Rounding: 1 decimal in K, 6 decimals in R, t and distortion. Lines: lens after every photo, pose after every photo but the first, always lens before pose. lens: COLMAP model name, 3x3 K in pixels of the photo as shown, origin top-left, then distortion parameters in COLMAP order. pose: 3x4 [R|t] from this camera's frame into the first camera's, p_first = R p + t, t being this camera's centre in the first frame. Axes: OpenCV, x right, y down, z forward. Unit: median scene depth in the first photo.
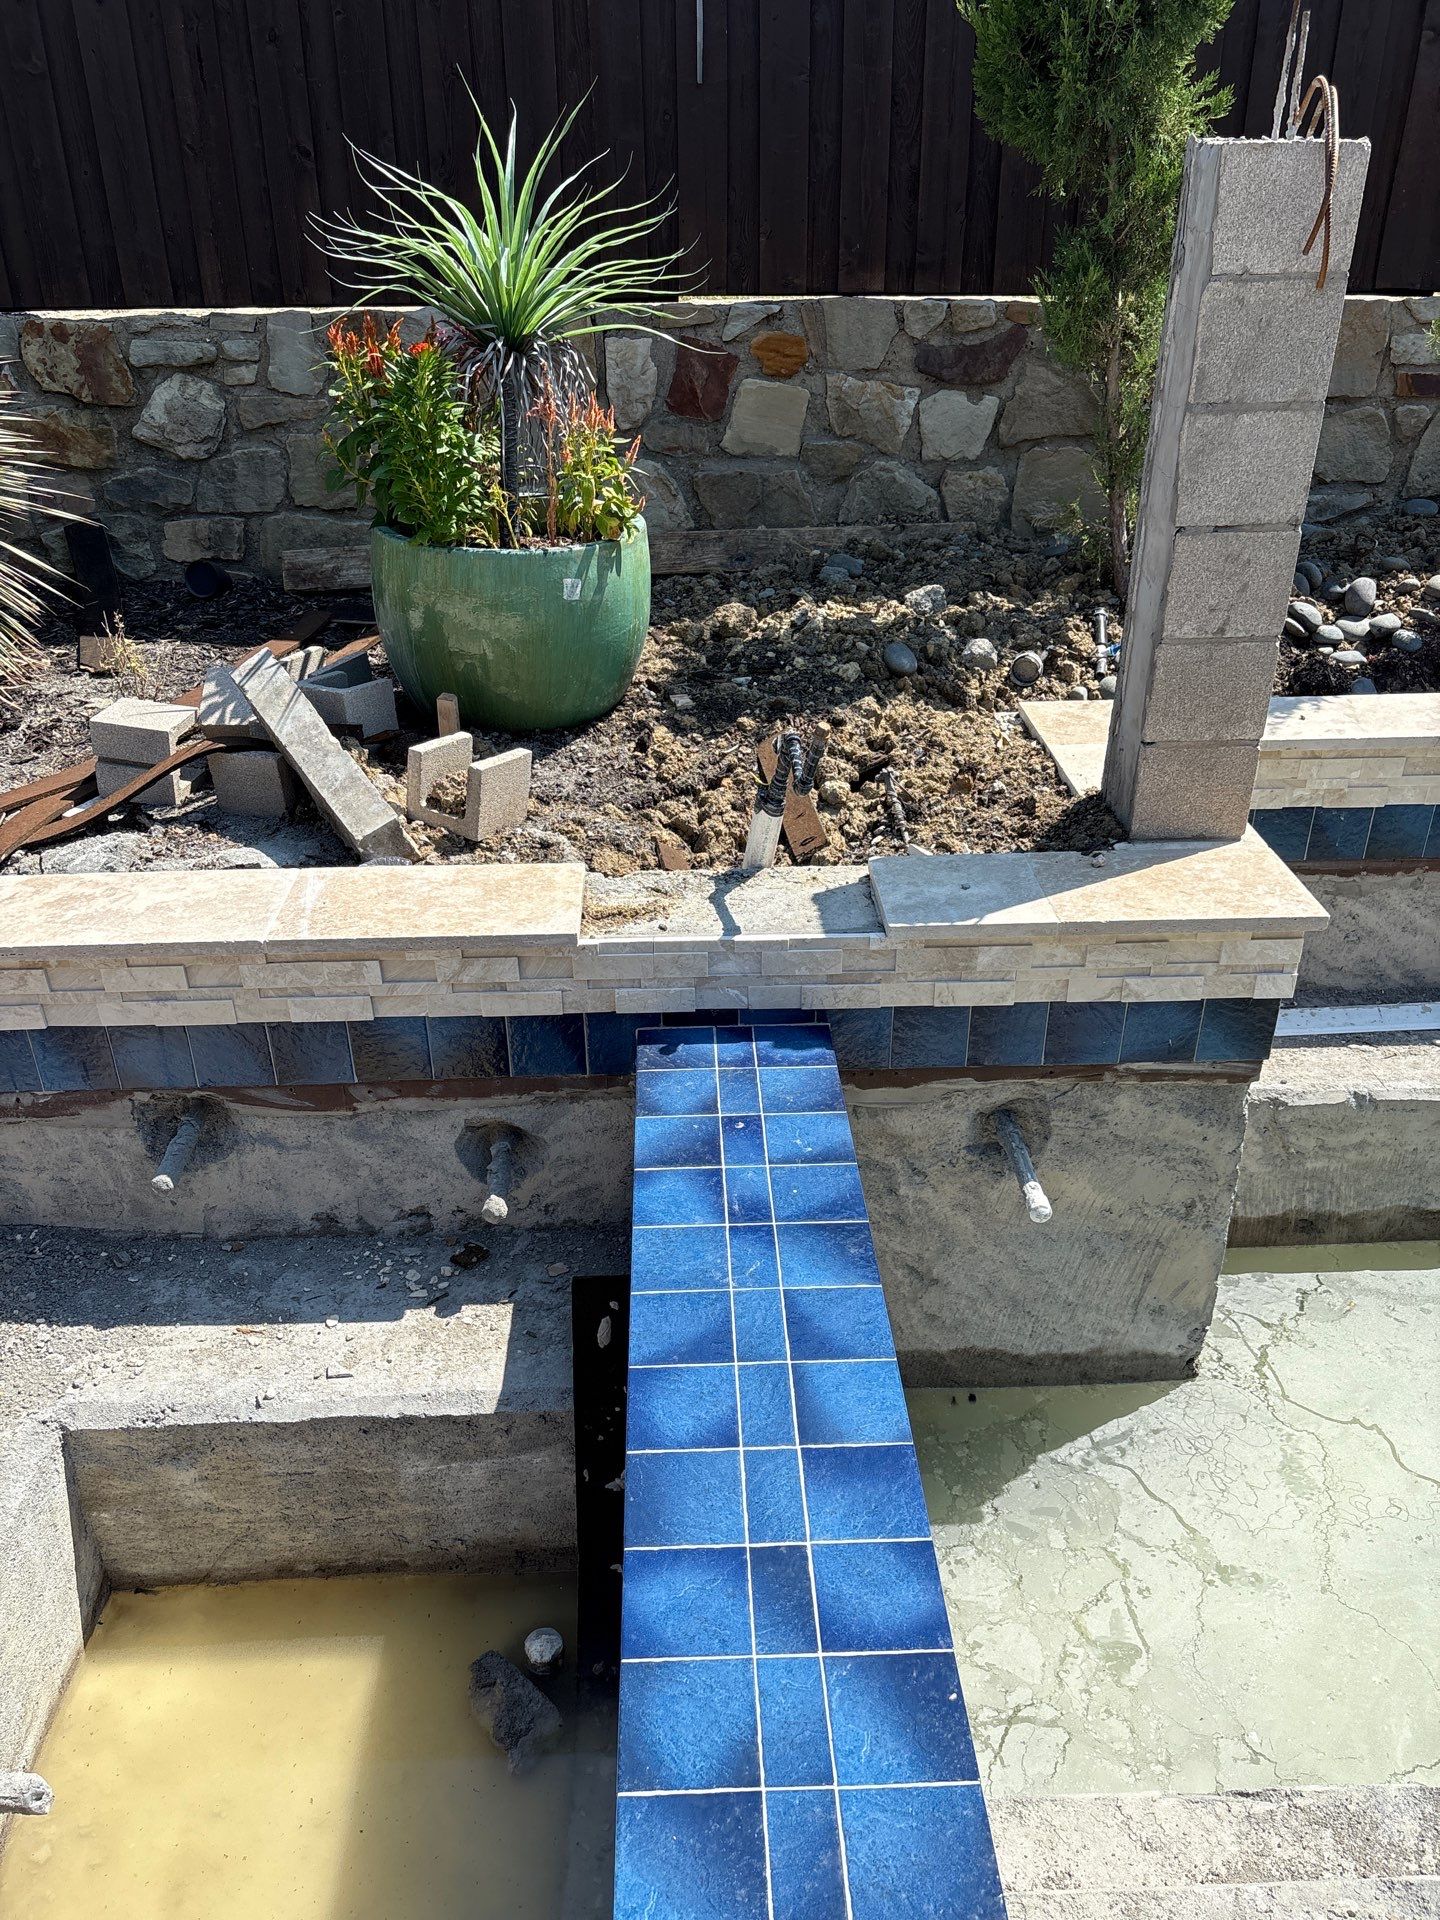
lens RADIAL K [[1457.7, 0, 722.2], [0, 1457.7, 996.4], [0, 0, 1]] dist [0.008676, 0.002791]
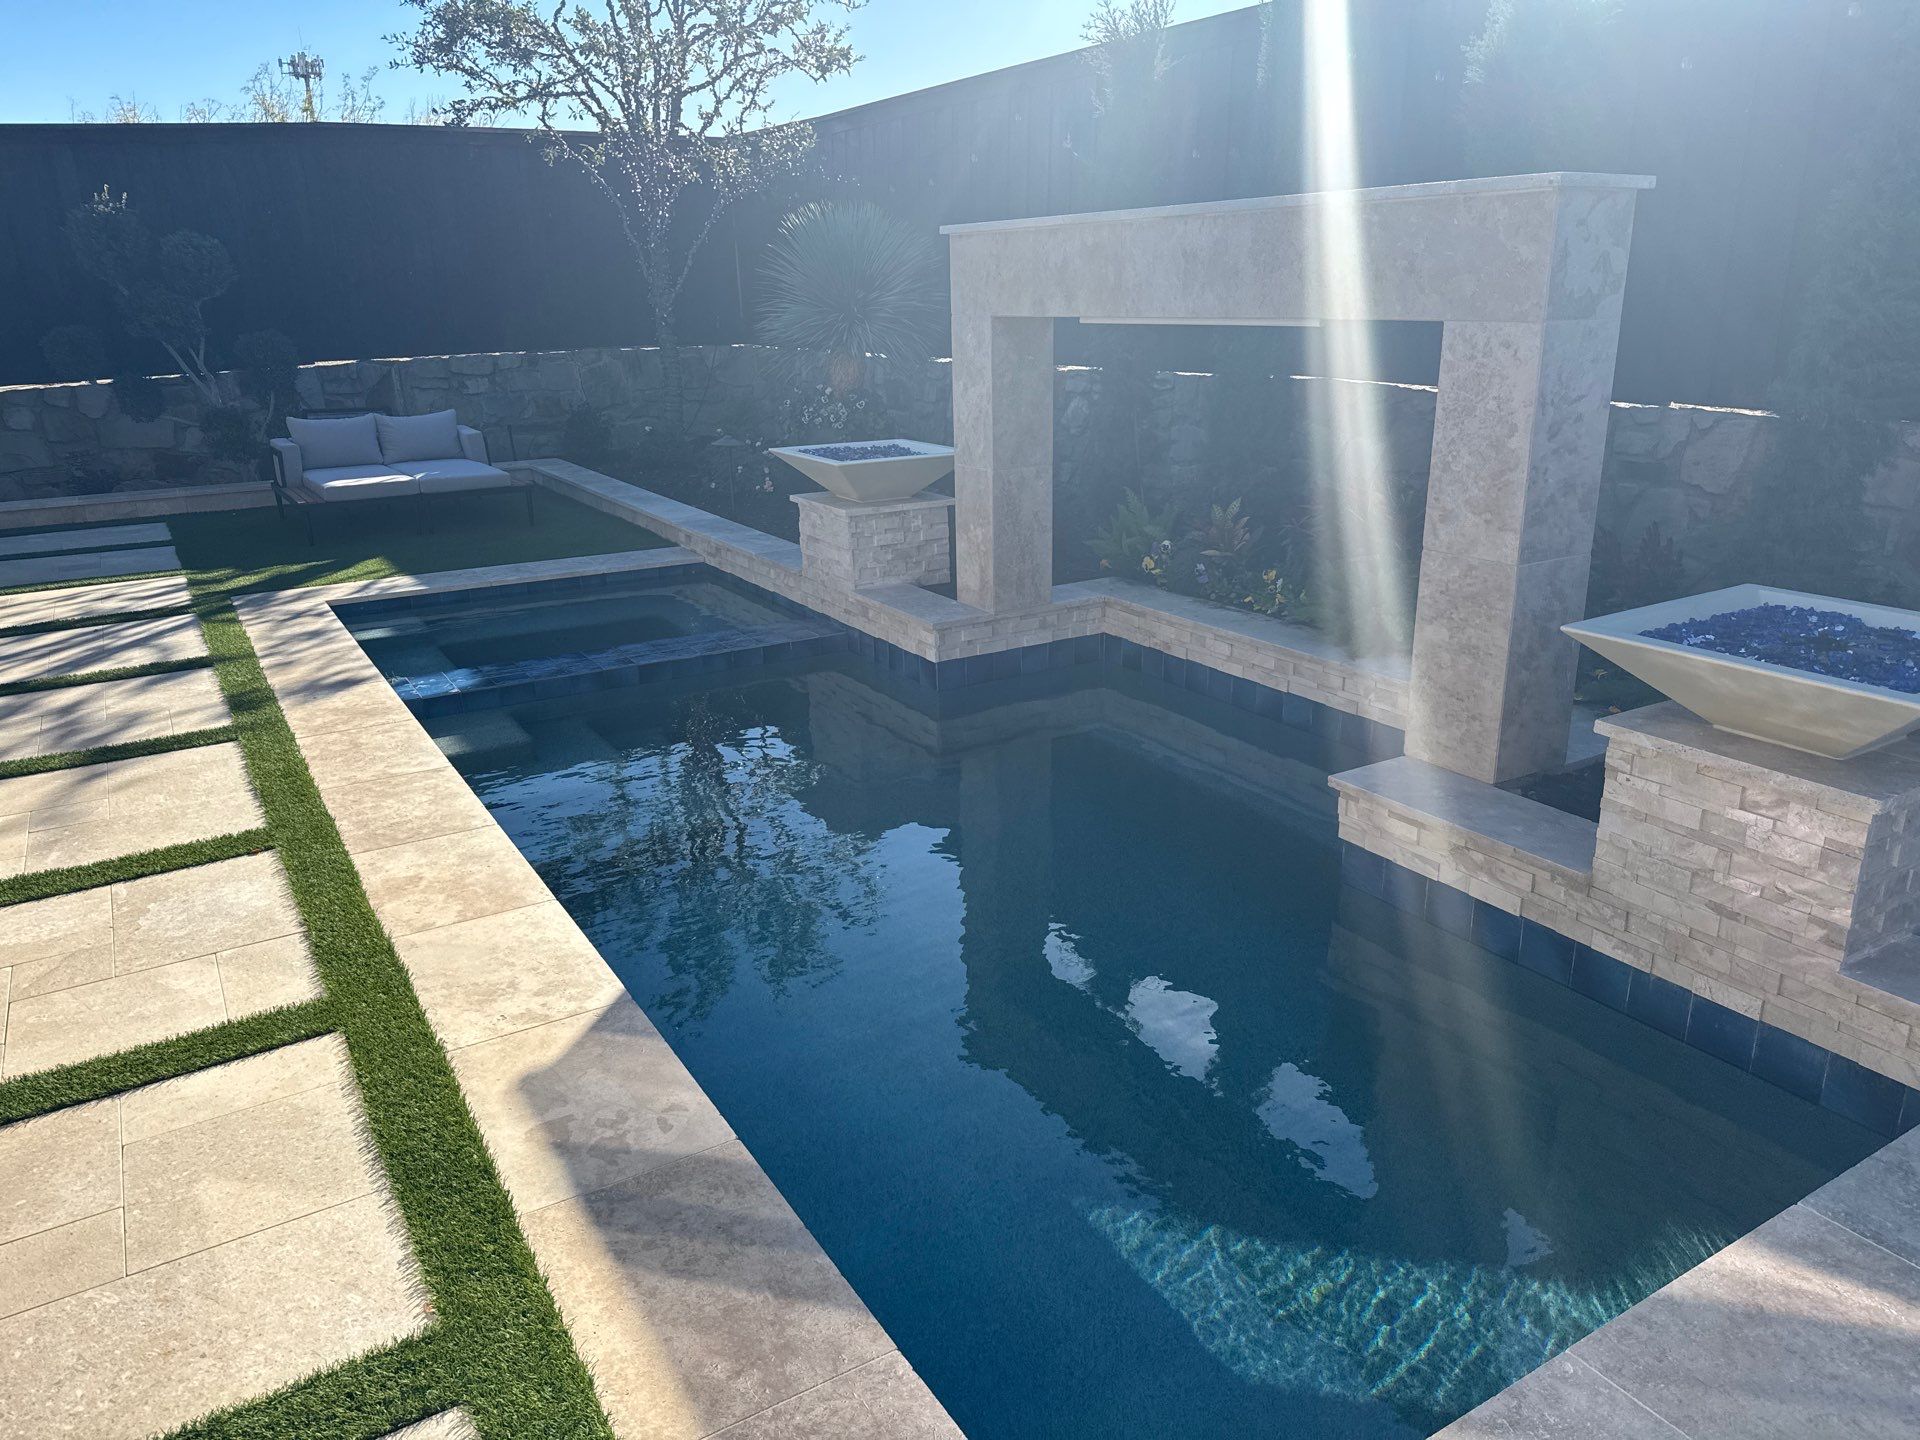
lens RADIAL K [[1339.5, 0, 971.6], [0, 1339.5, 726.1], [0, 0, 1]] dist [0.077729, -0.098245]
pose [[0.488614, 0.268559, -0.830140, 1.280515], [-0.421914, 0.905537, 0.044615, -0.016132], [0.763705, 0.328448, 0.555767, -0.043351]]
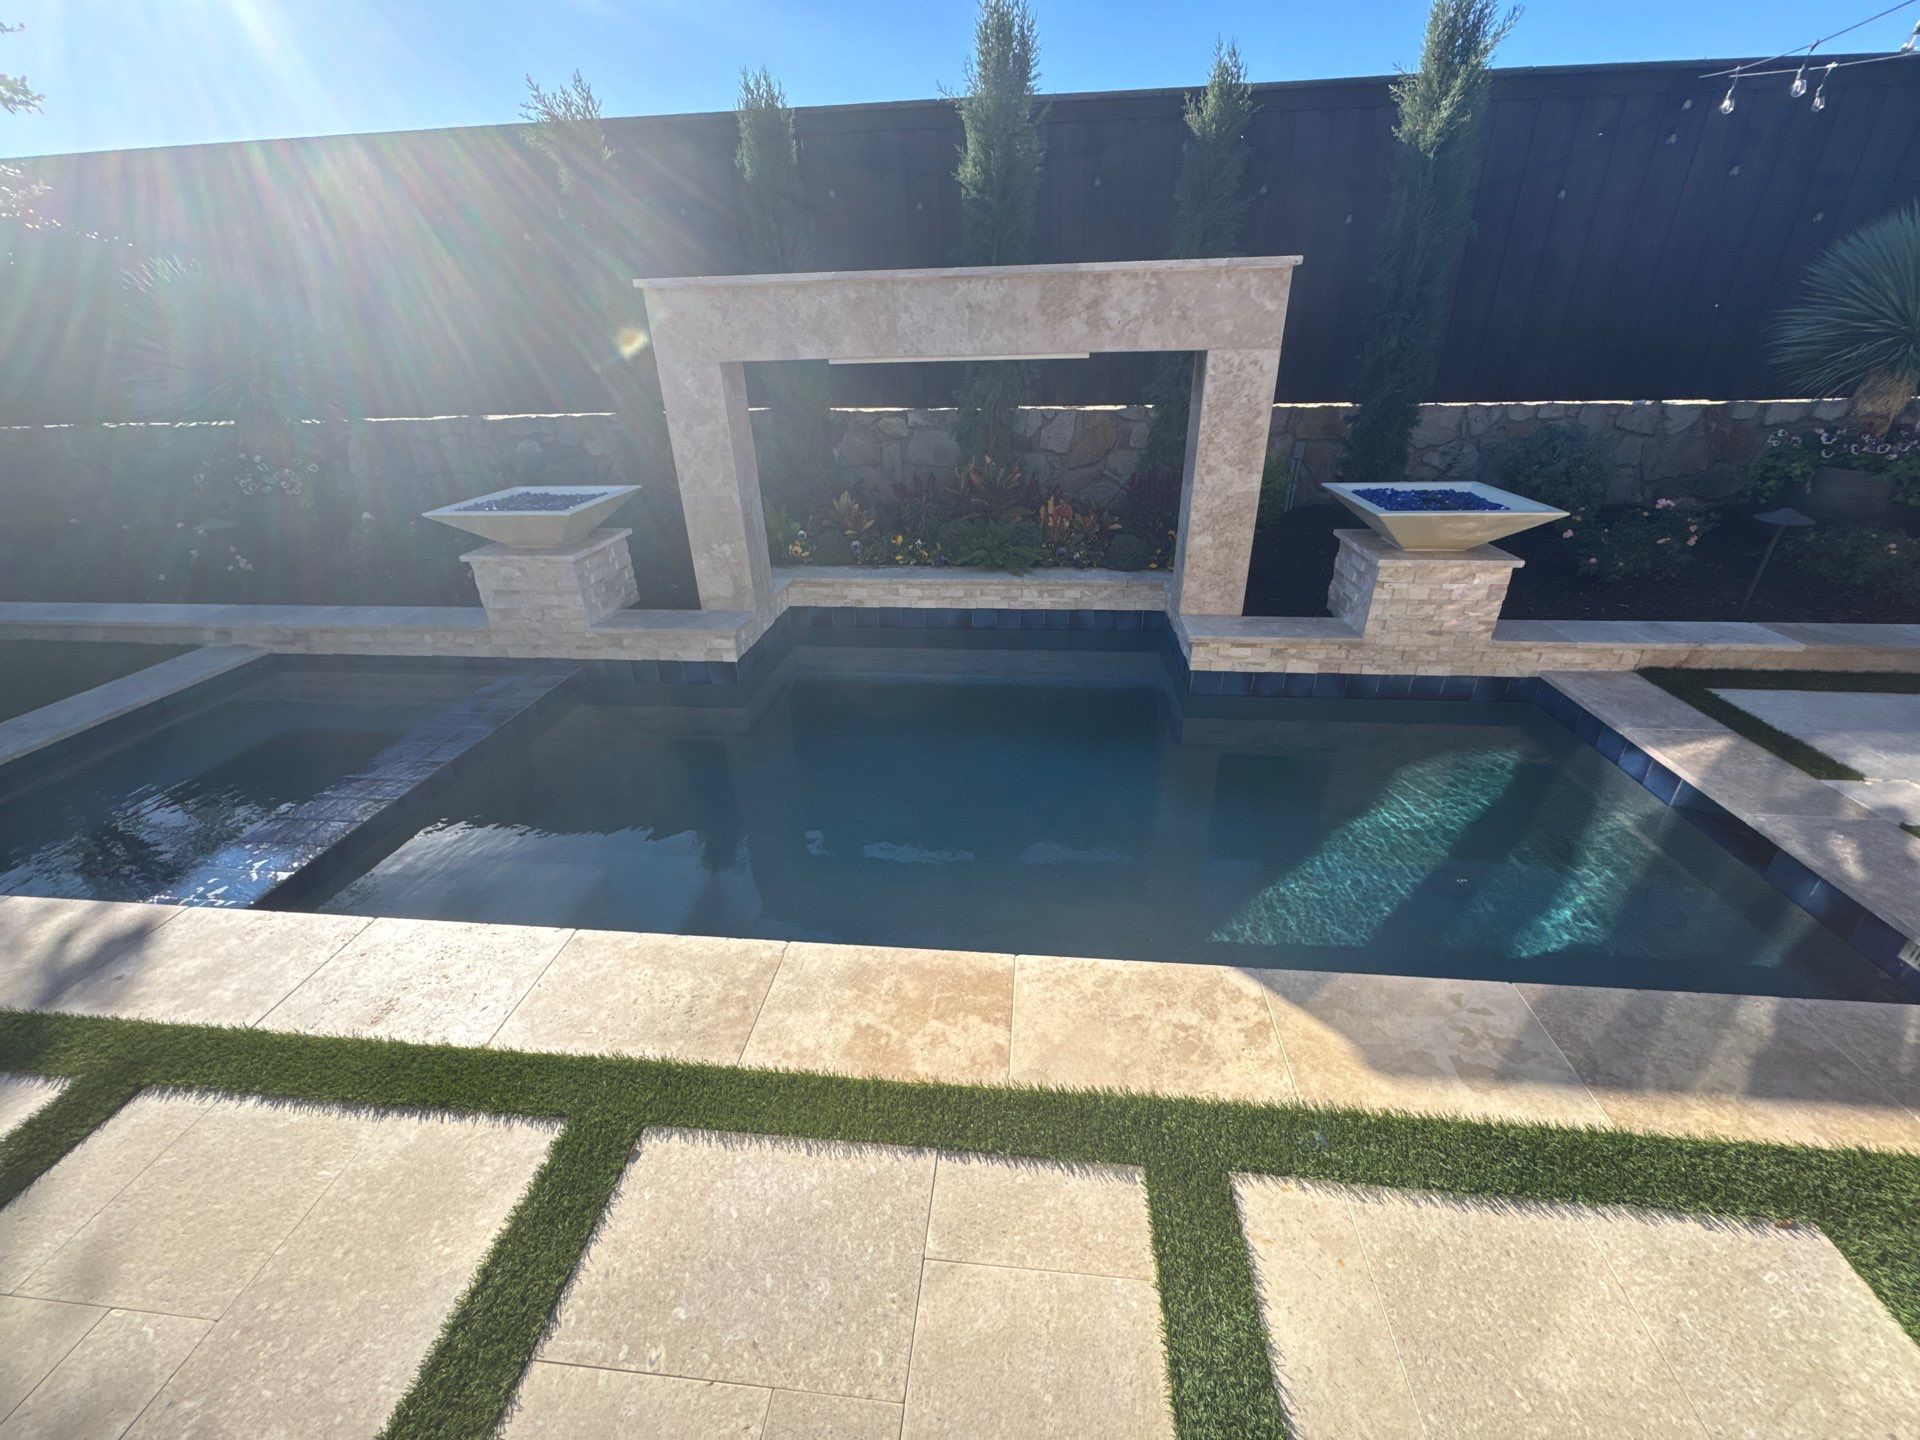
lens RADIAL K [[764.9, 0, 960.0], [0, 764.9, 720.0], [0, 0, 1]] dist [0.001334, -0.000136]
pose [[0.989587, 0.049367, -0.135209, 0.592801], [-0.056336, 0.997247, -0.048215, 0.092087], [0.132457, 0.055330, 0.989643, -0.211334]]
